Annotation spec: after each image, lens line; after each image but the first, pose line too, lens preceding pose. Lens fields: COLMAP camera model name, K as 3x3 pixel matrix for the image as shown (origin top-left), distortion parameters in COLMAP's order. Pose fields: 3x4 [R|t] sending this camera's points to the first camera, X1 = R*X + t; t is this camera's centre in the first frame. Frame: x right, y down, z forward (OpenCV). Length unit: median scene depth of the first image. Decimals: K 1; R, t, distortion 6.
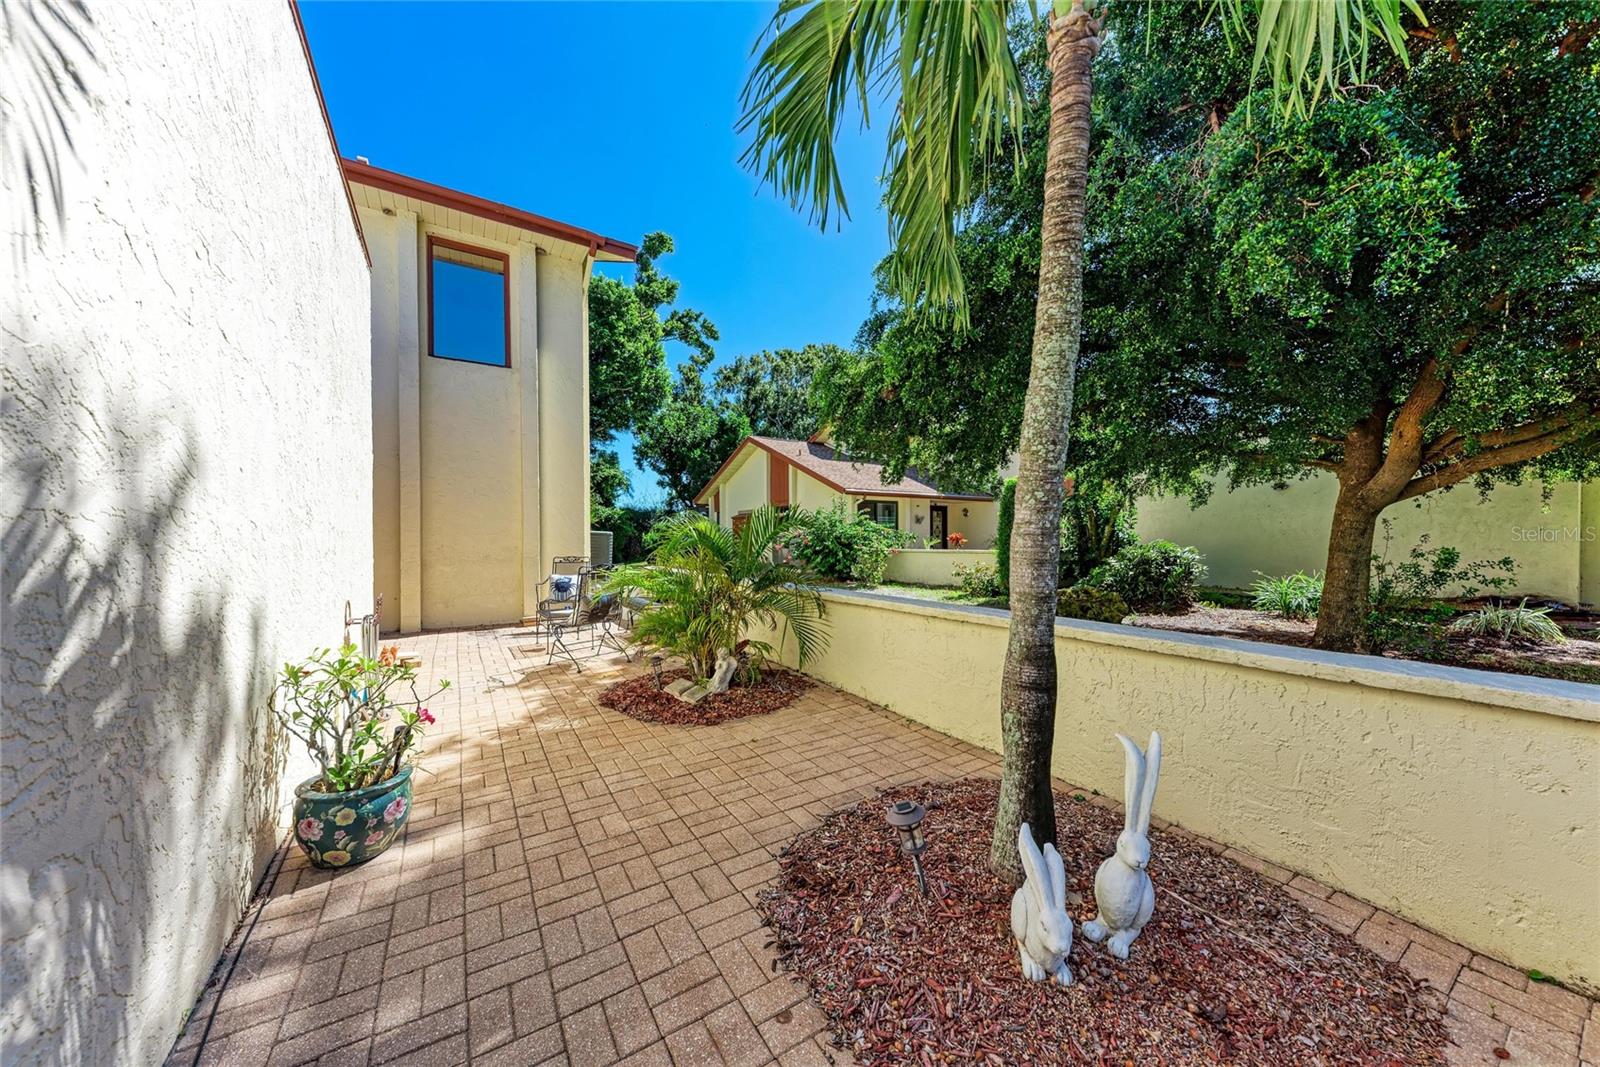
lens RADIAL K [[555.0, 0, 800.0], [0, 555.0, 533.5], [0, 0, 1]] dist [0.001805, 0.000216]
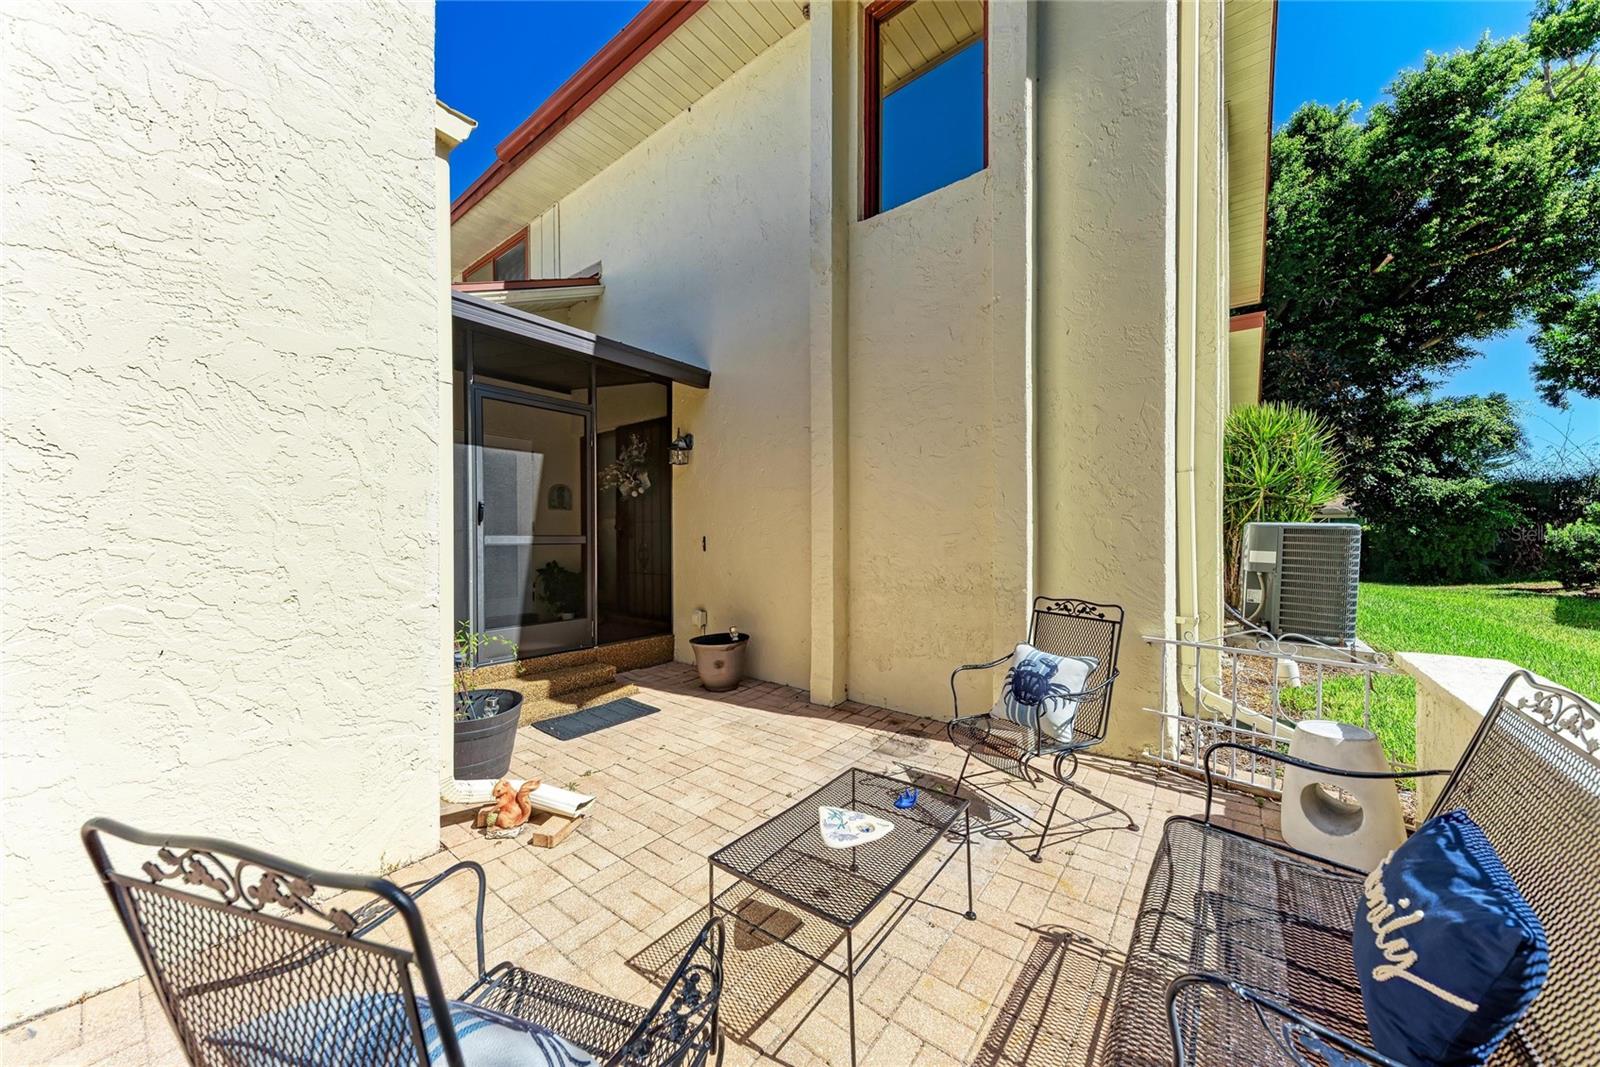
lens RADIAL K [[555.0, 0, 800.0], [0, 555.0, 533.5], [0, 0, 1]] dist [0.001805, 0.000216]
pose [[0.338736, 0.009431, -0.940834, -0.042686], [0.004432, 0.999923, 0.011619, -0.001445], [0.940871, -0.008105, 0.338668, 0.211393]]
